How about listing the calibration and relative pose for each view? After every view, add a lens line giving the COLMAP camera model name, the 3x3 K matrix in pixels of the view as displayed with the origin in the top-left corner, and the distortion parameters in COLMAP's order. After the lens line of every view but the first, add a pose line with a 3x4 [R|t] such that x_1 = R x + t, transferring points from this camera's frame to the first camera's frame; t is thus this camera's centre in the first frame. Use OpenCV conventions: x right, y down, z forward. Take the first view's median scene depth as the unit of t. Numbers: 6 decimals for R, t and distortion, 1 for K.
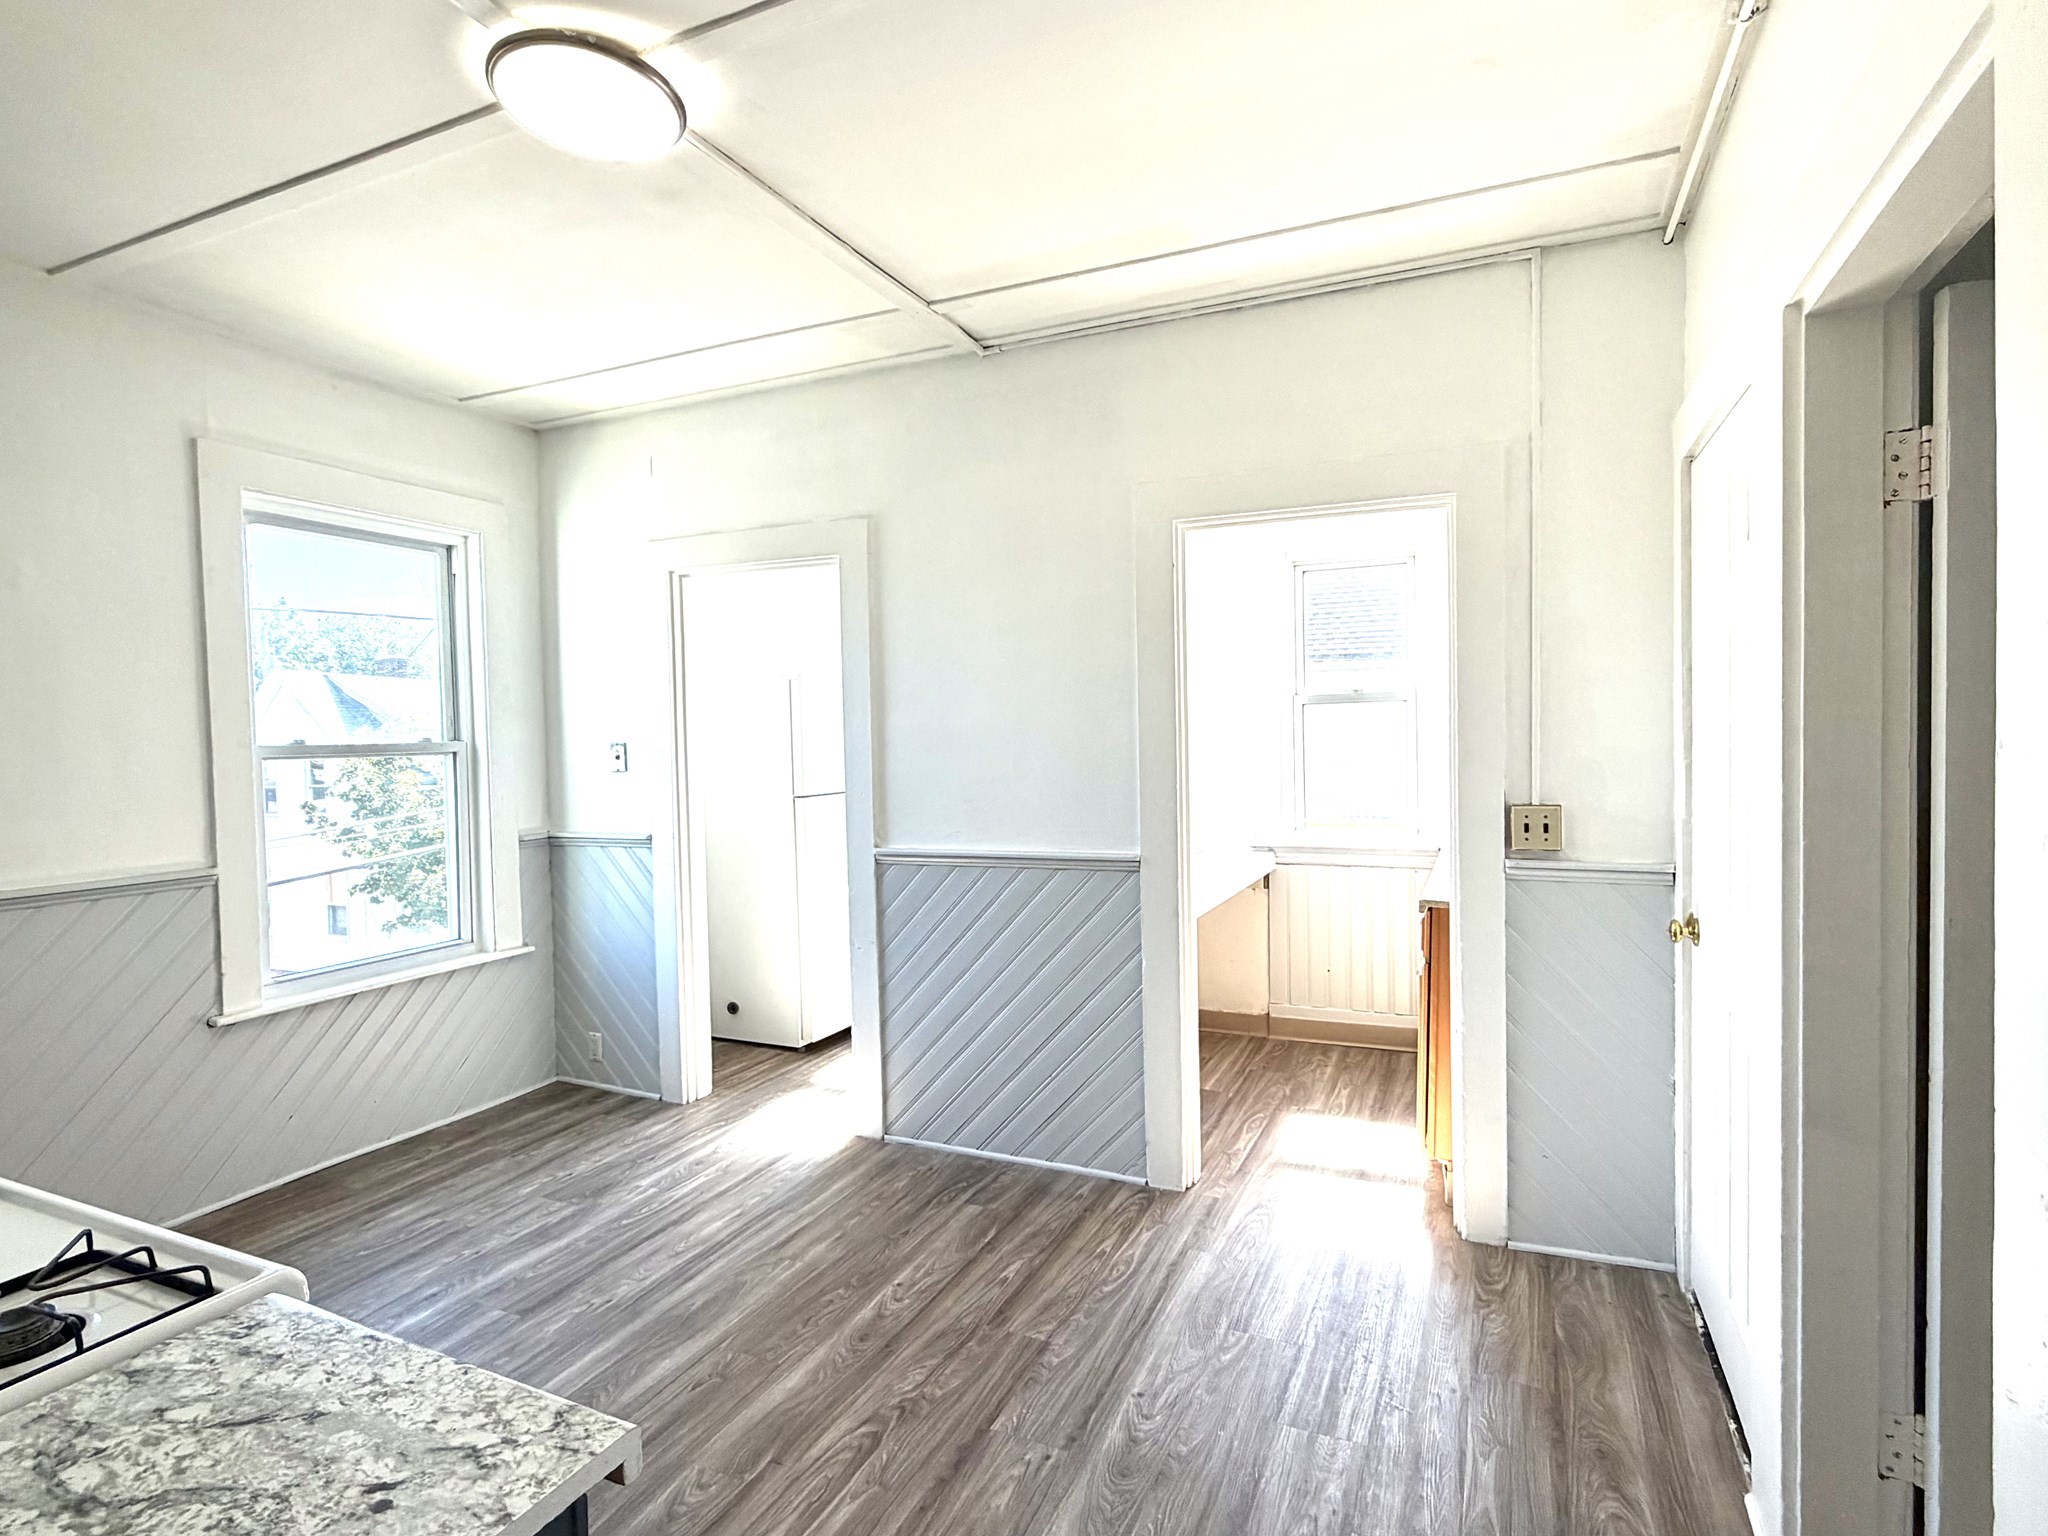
lens RADIAL K [[1044.7, 0, 1024.6], [0, 1044.7, 766.5], [0, 0, 1]] dist [0.006821, 0.000825]
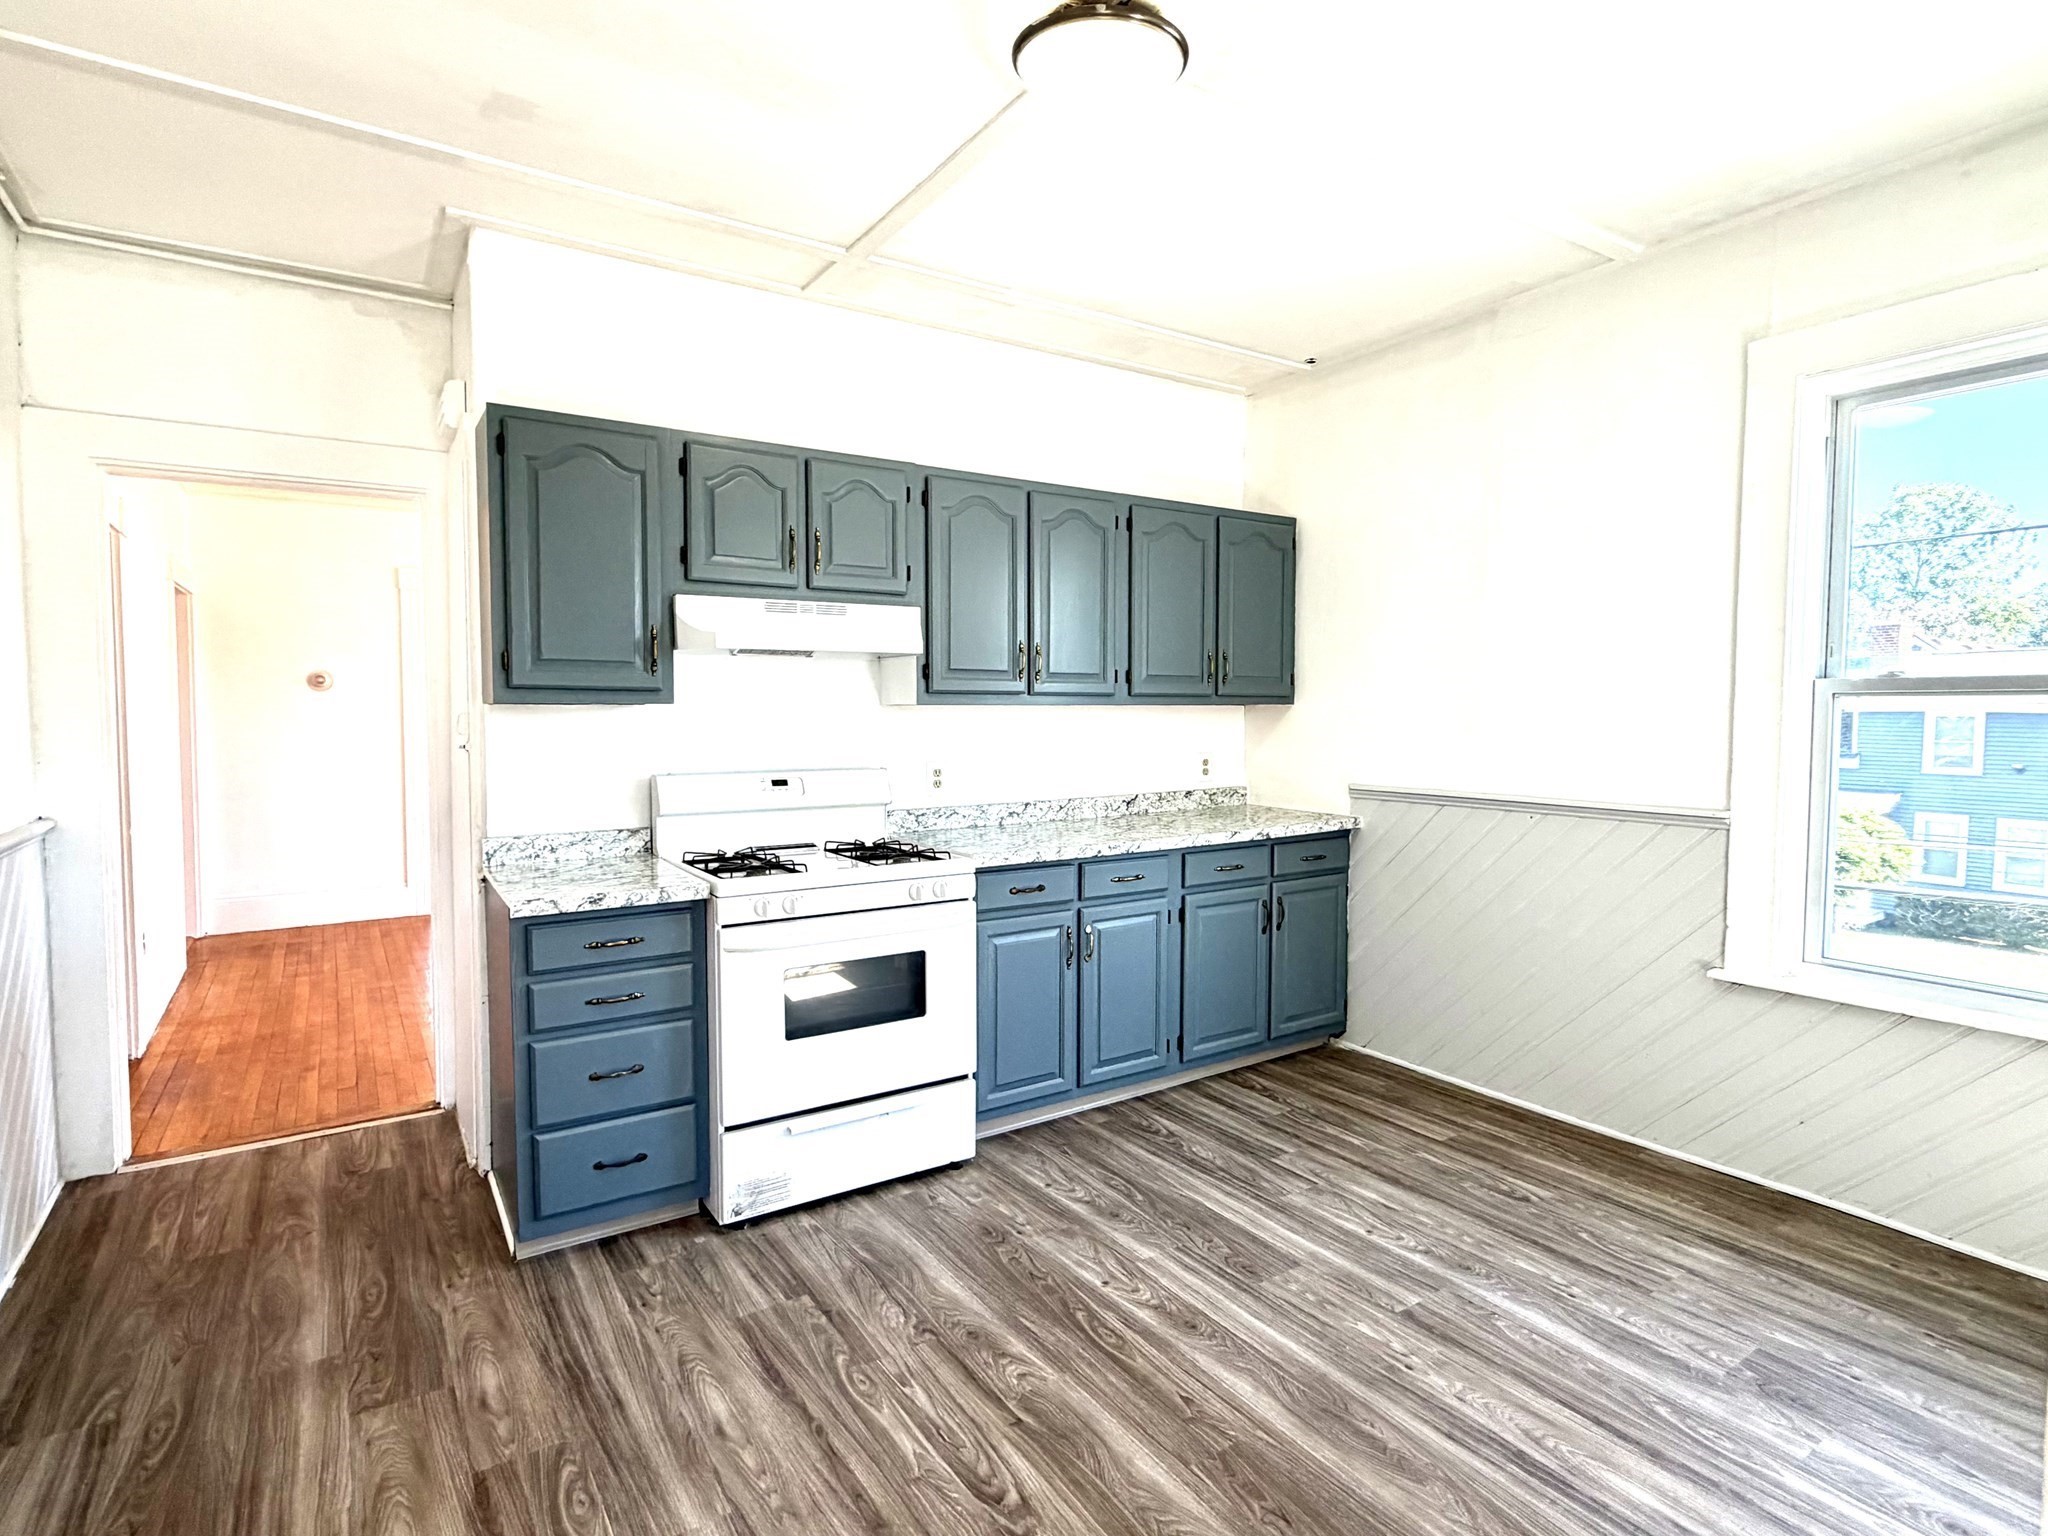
lens RADIAL K [[1044.7, 0, 1020.7], [0, 1044.7, 772.2], [0, 0, 1]] dist [0.006821, 0.000825]
pose [[-0.534396, 0.064974, -0.842733, 0.357982], [-0.012441, 0.996328, 0.084705, -0.010448], [0.845143, 0.055751, -0.531626, 0.990666]]
